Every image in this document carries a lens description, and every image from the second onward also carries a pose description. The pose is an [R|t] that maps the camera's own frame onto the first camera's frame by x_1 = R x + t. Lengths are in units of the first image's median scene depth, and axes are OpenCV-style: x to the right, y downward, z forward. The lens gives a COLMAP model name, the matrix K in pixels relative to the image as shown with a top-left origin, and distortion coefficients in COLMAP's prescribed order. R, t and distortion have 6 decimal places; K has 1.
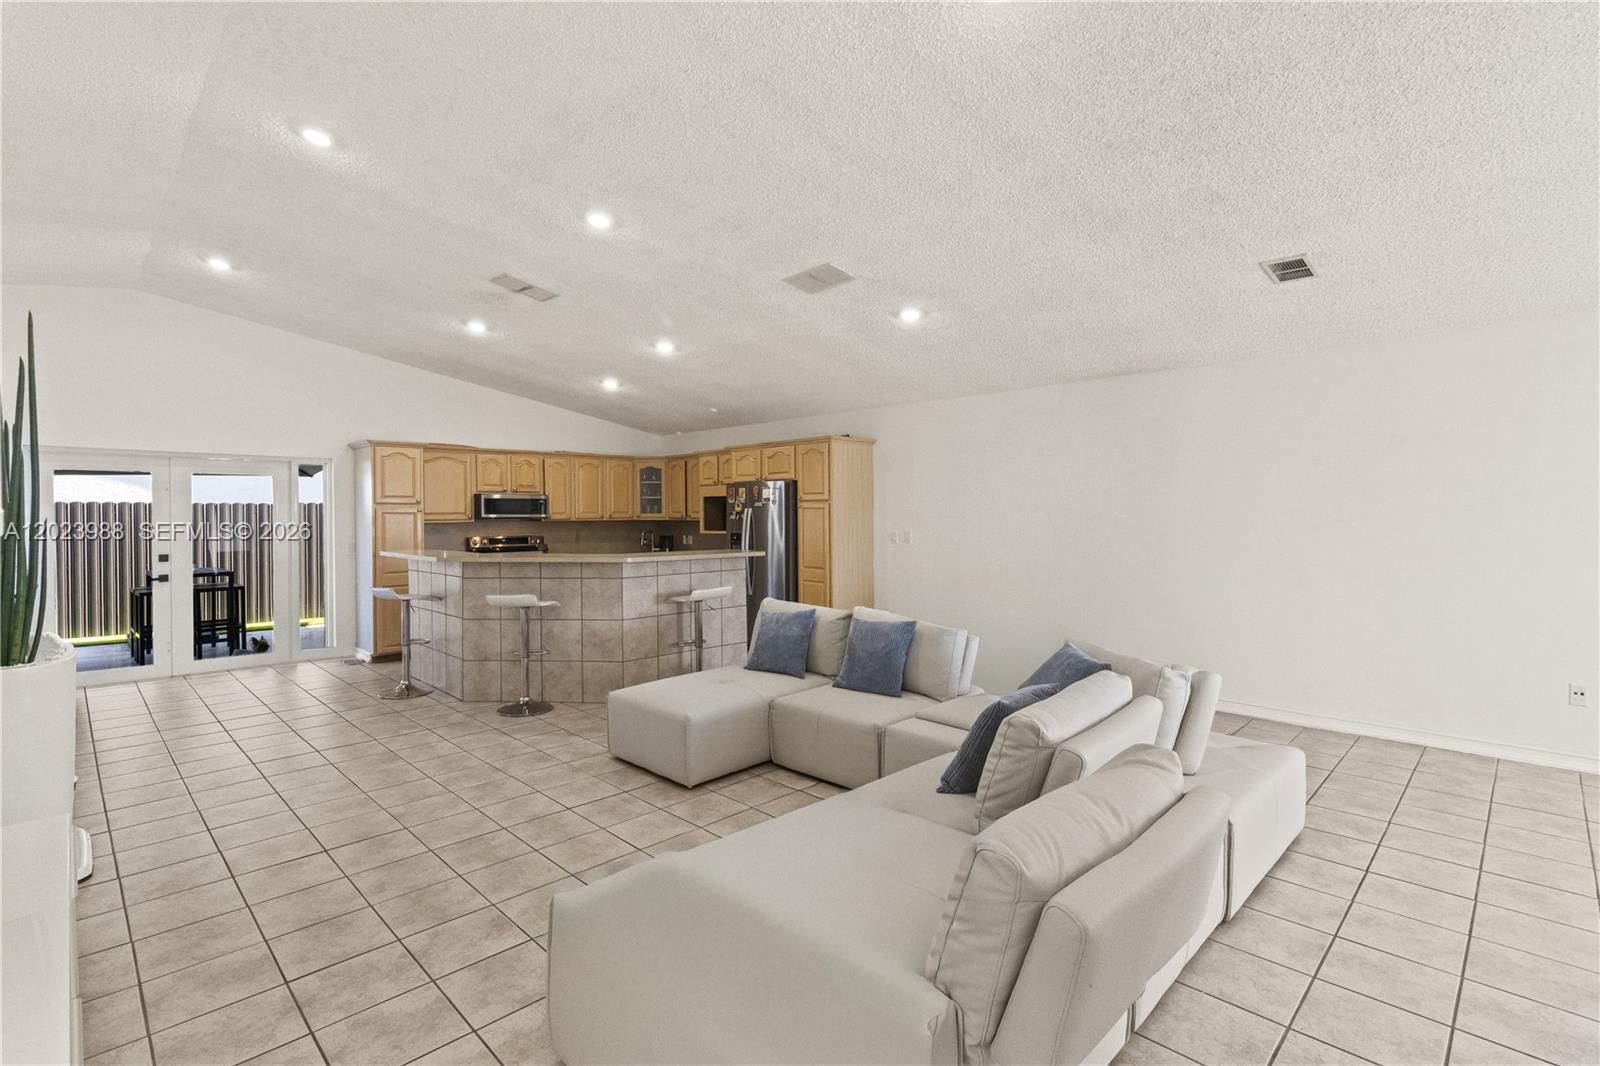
lens RADIAL K [[761.9, 0, 799.4], [0, 761.9, 512.4], [0, 0, 1]] dist [0.000528, 0.000253]
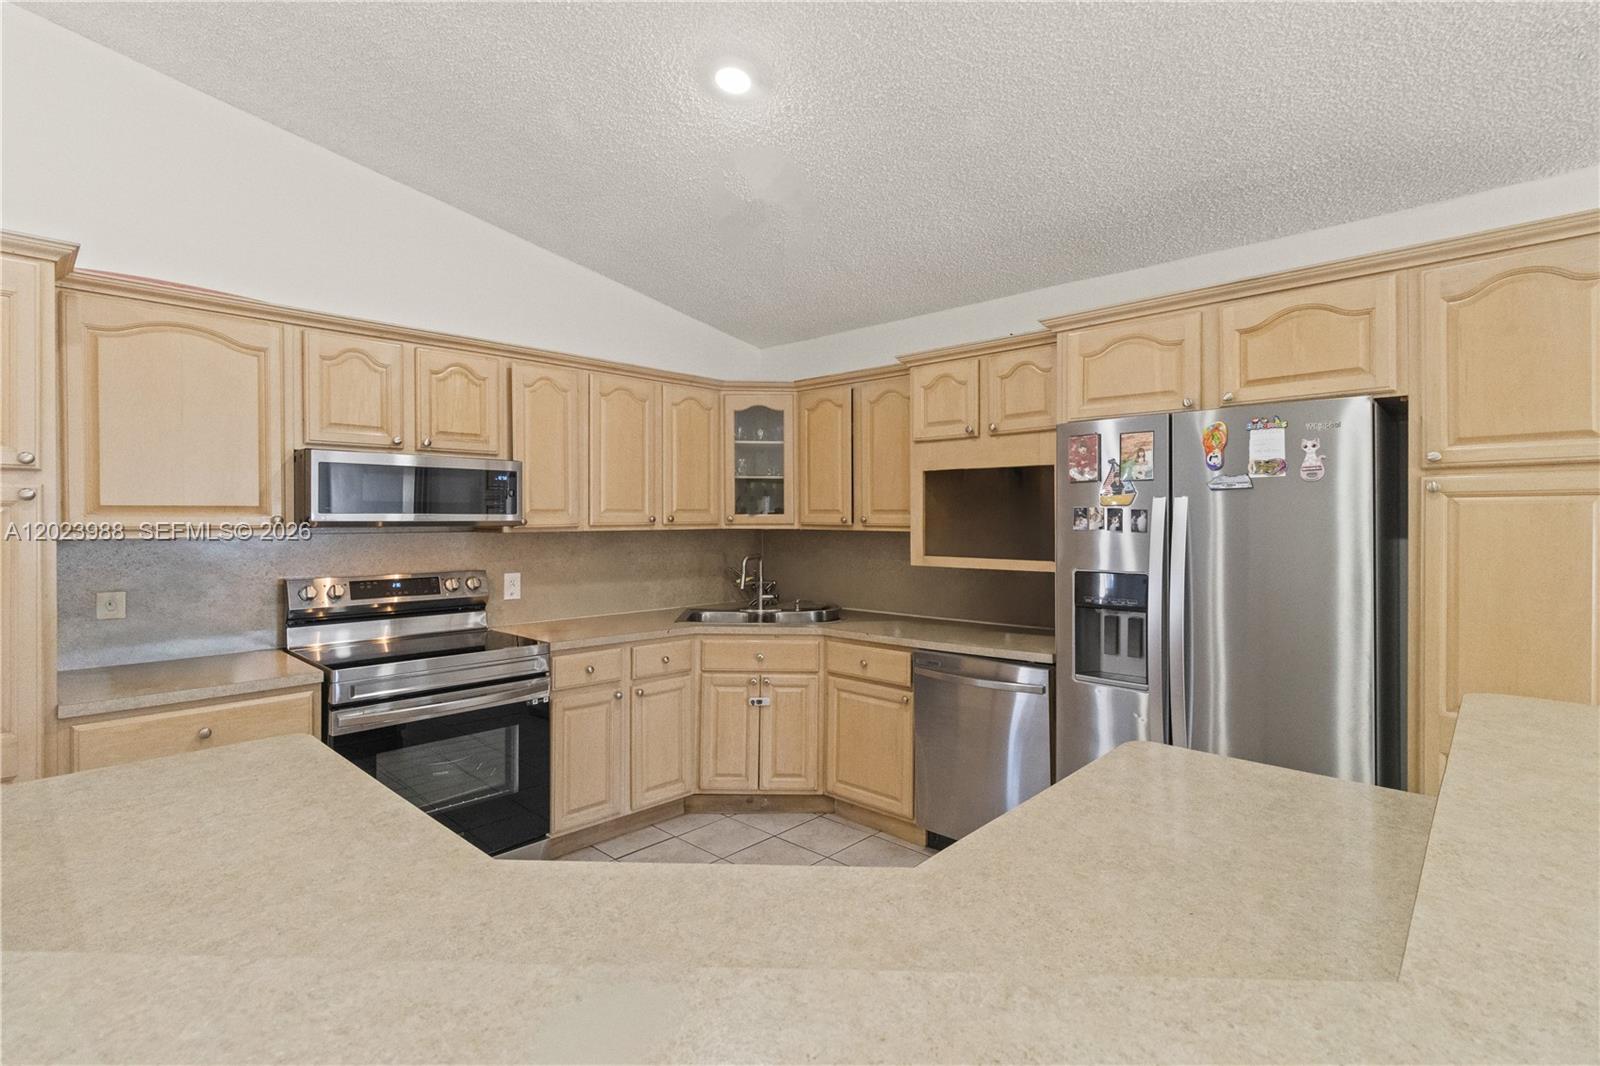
lens RADIAL K [[766.8, 0, 784.4], [0, 766.8, 520.1], [0, 0, 1]] dist [0.001925, 0.000381]
pose [[0.999796, 0.004275, 0.019729, -0.215747], [-0.004333, 0.999986, 0.002875, 0.003909], [-0.019716, -0.002960, 0.999801, 0.644129]]
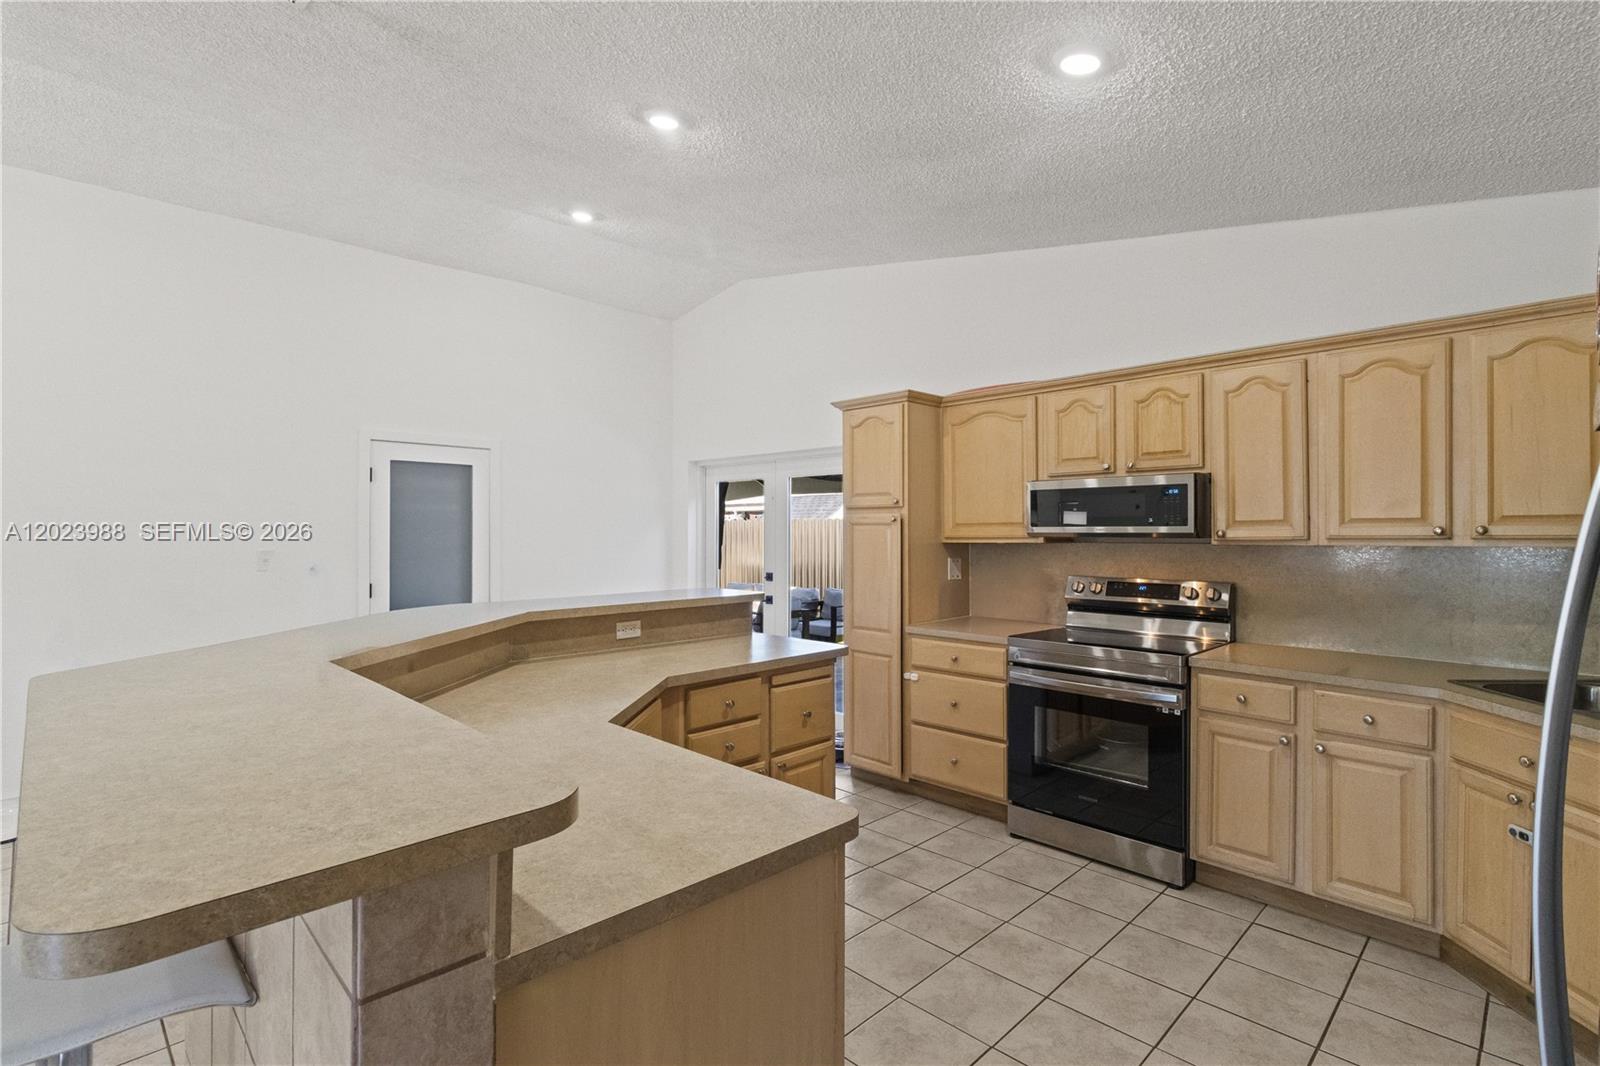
lens RADIAL K [[757.9, 0, 795.4], [0, 757.9, 521.8], [0, 0, 1]] dist [0.002037, 0.000326]
pose [[-0.004922, -0.008349, -0.999953, 0.033229], [0.002760, 0.999961, -0.008362, 0.003080], [0.999984, -0.002801, -0.004899, 0.827658]]
